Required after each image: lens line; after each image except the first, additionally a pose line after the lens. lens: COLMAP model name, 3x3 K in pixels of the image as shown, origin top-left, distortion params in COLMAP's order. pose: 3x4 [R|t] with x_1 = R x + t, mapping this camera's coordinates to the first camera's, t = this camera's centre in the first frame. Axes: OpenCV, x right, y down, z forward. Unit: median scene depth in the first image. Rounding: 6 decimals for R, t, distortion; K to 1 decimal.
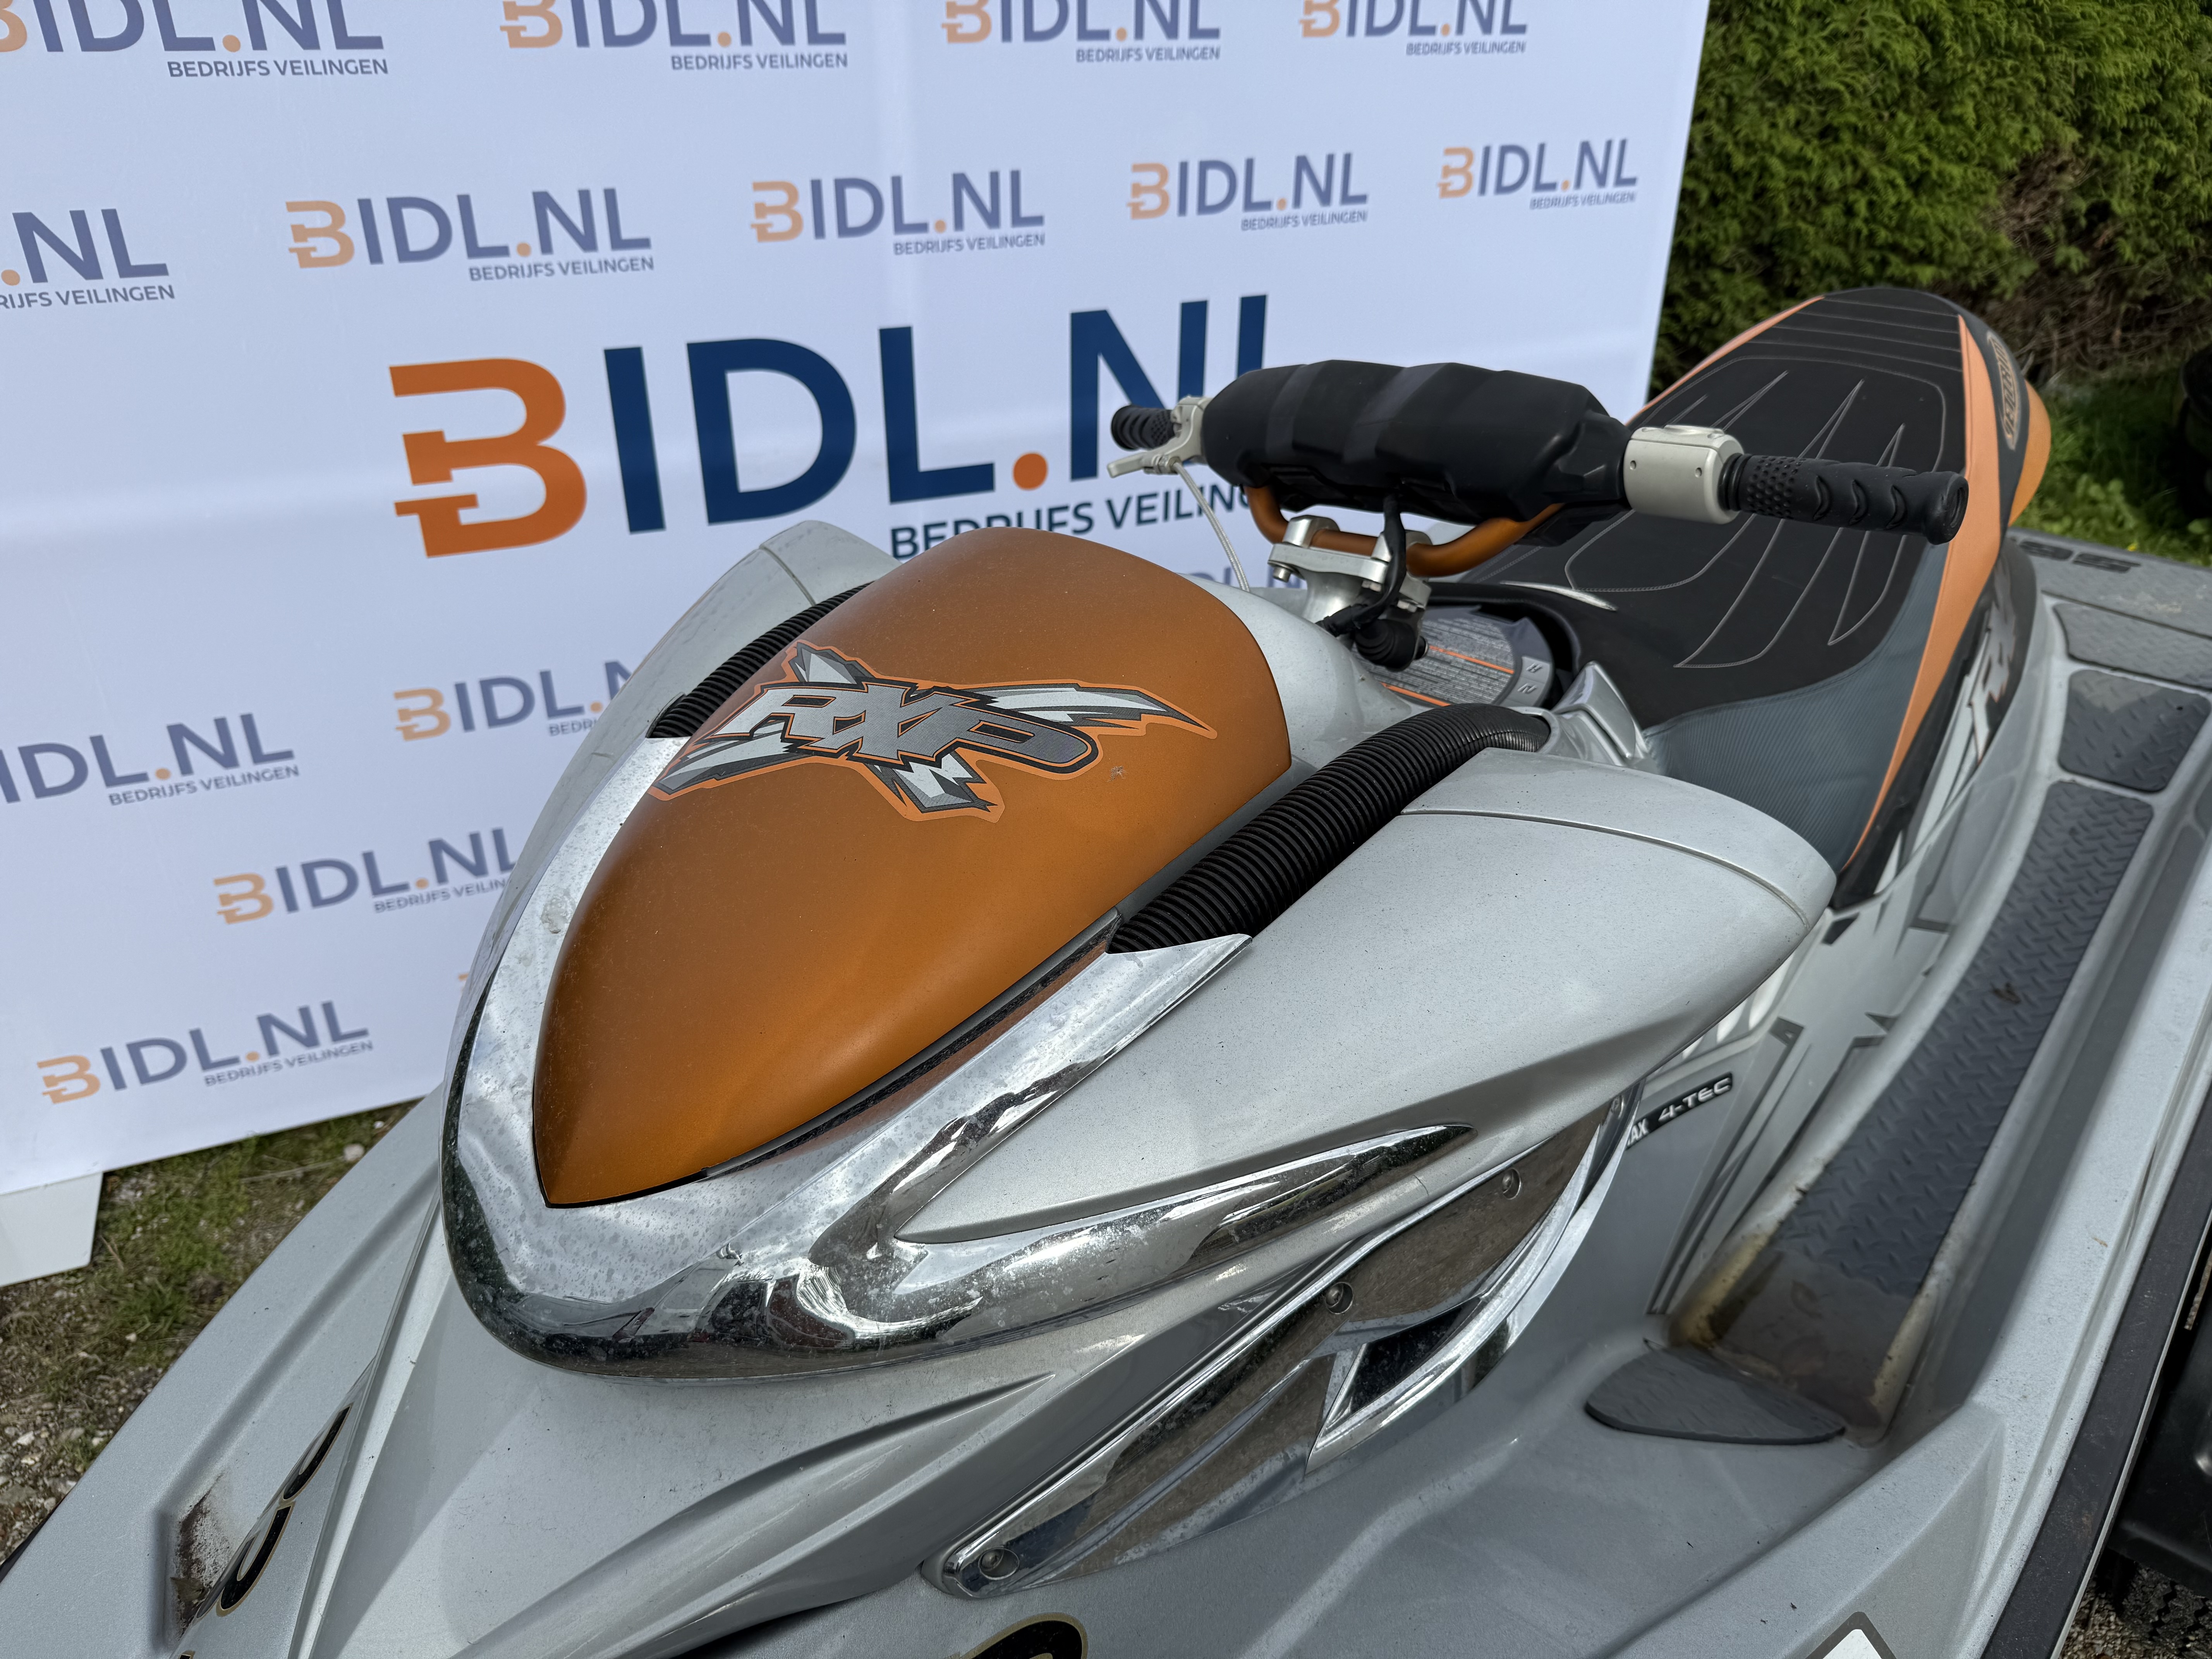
lens RADIAL K [[1562.3, 0, 1124.1], [0, 1562.3, 840.0], [0, 0, 1]] dist [0.013838, -0.029493]
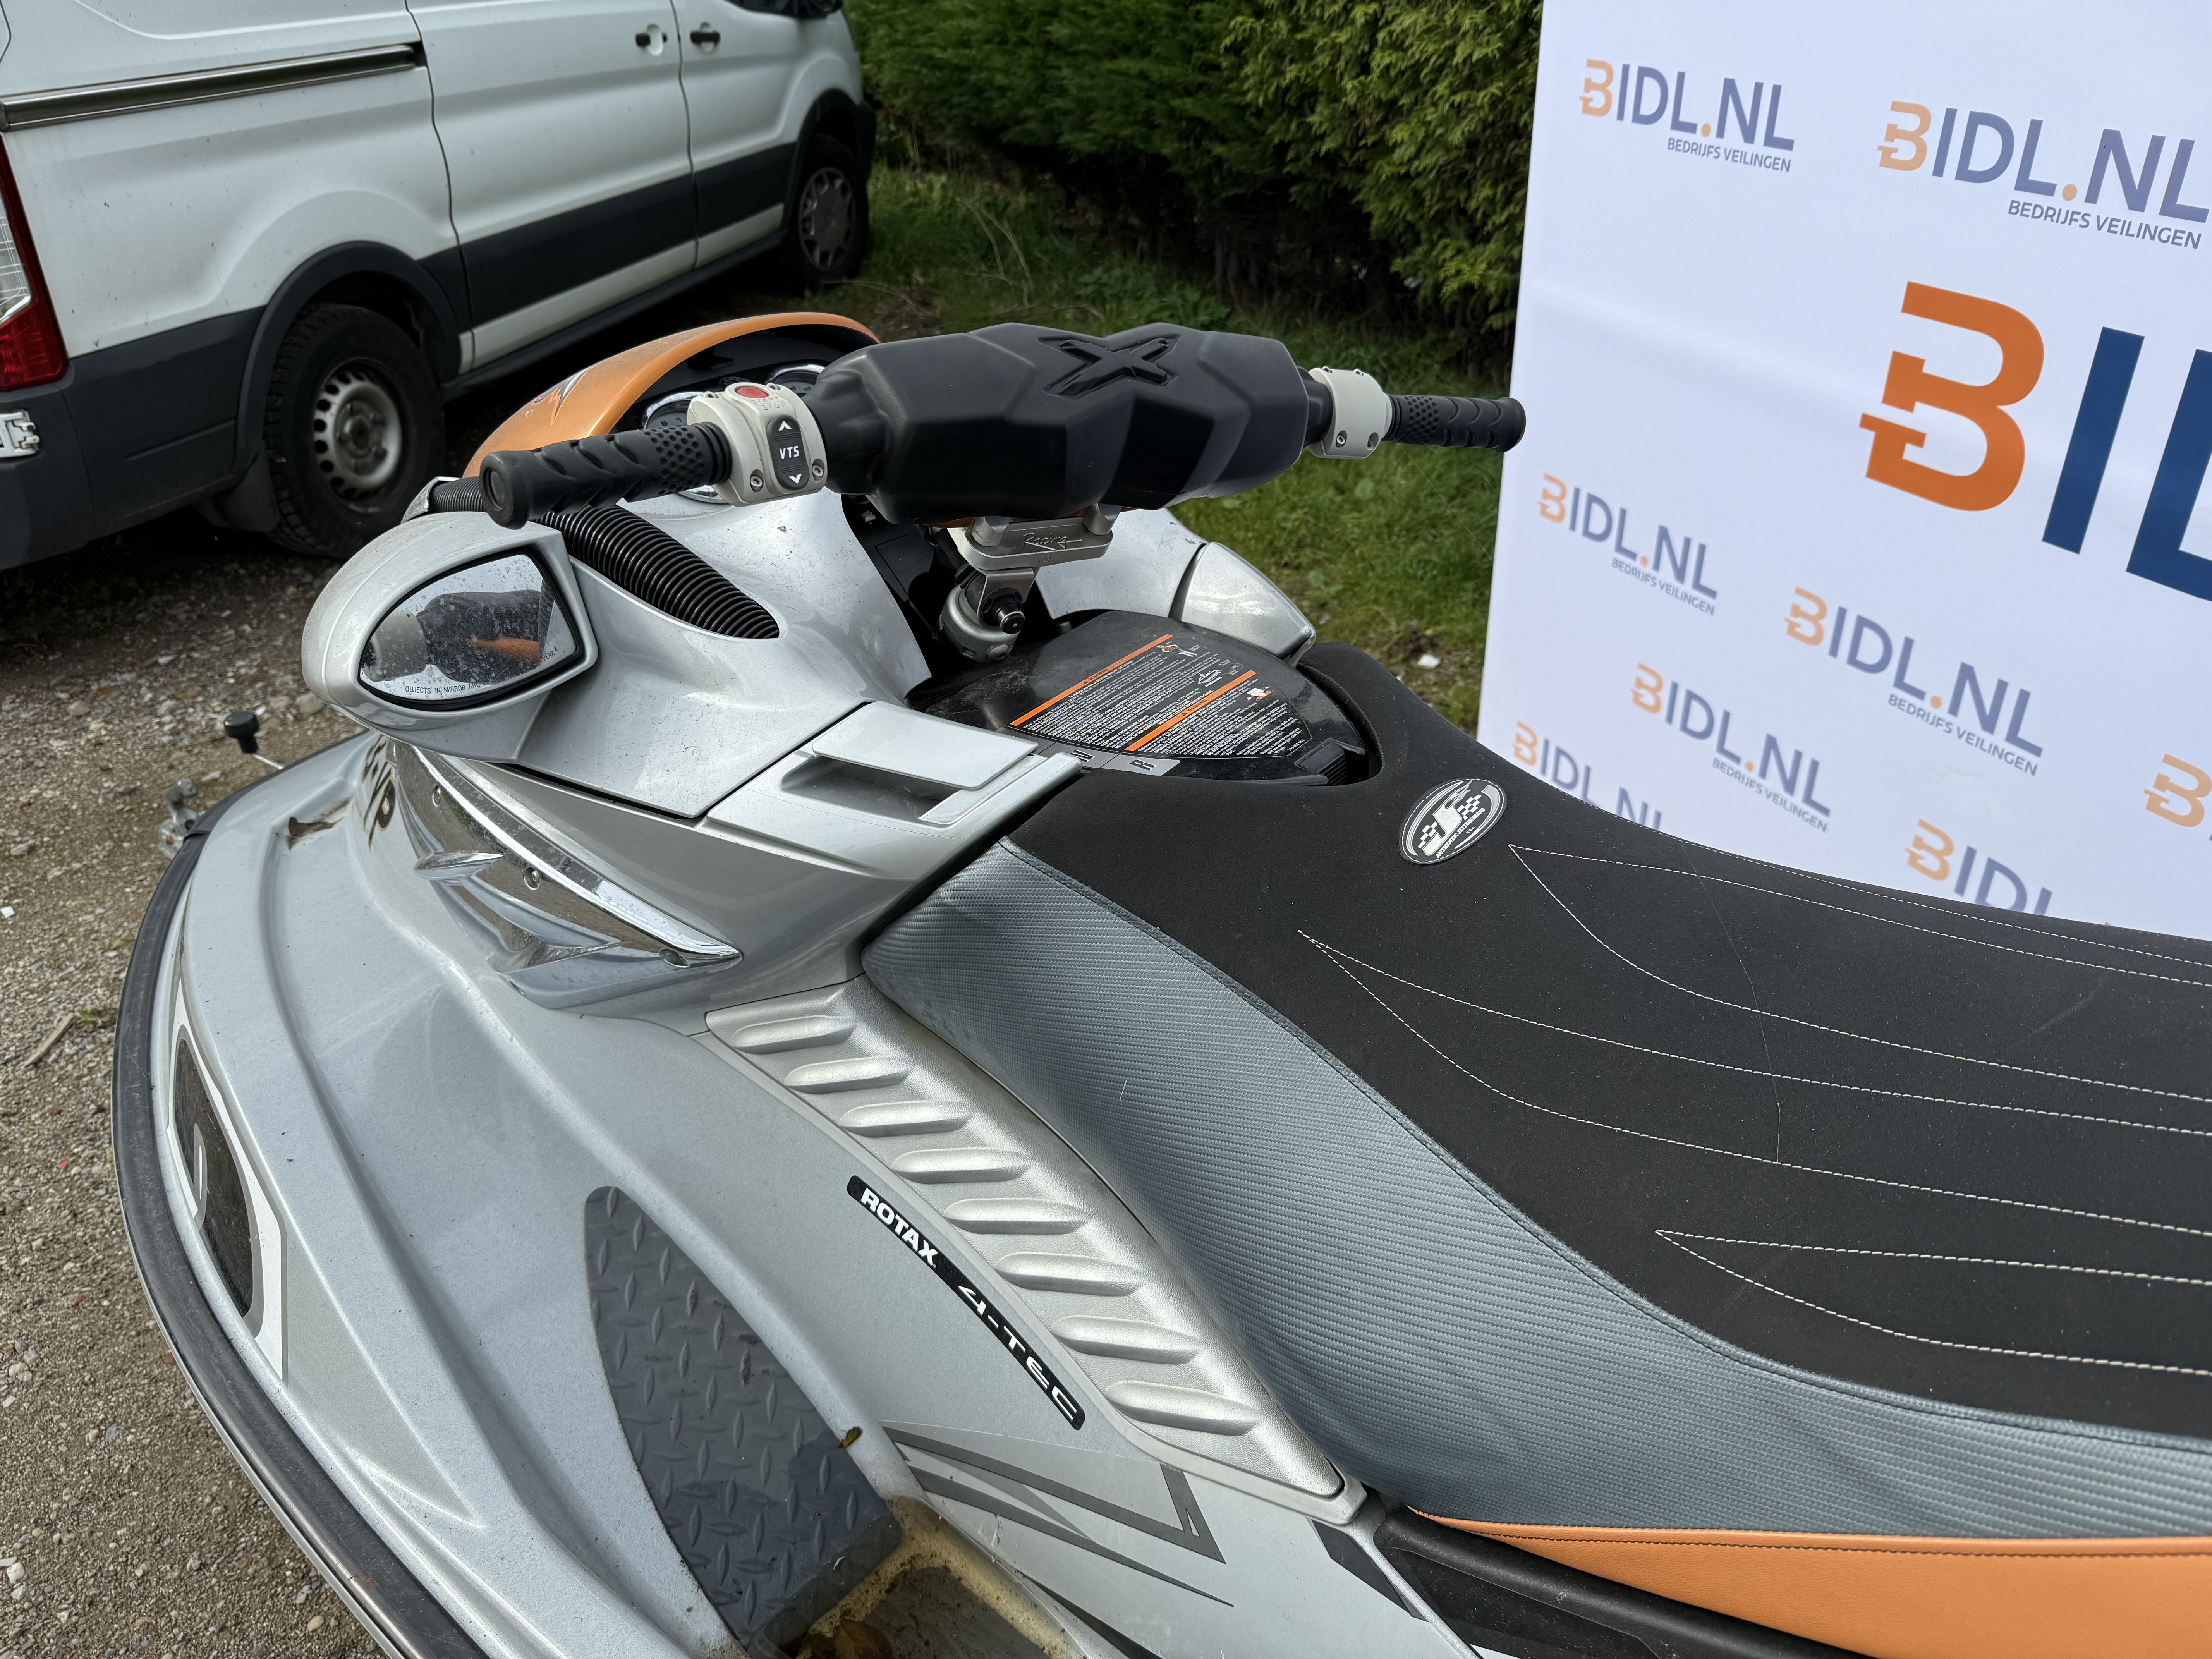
lens RADIAL K [[1562.3, 0, 1118.2], [0, 1562.3, 833.5], [0, 0, 1]] dist [0.013838, -0.029493]
pose [[0.007158, 0.510784, -0.859679, 0.457527], [-0.465441, 0.762600, 0.449228, -0.205050], [0.885050, 0.396914, 0.243198, 0.376991]]
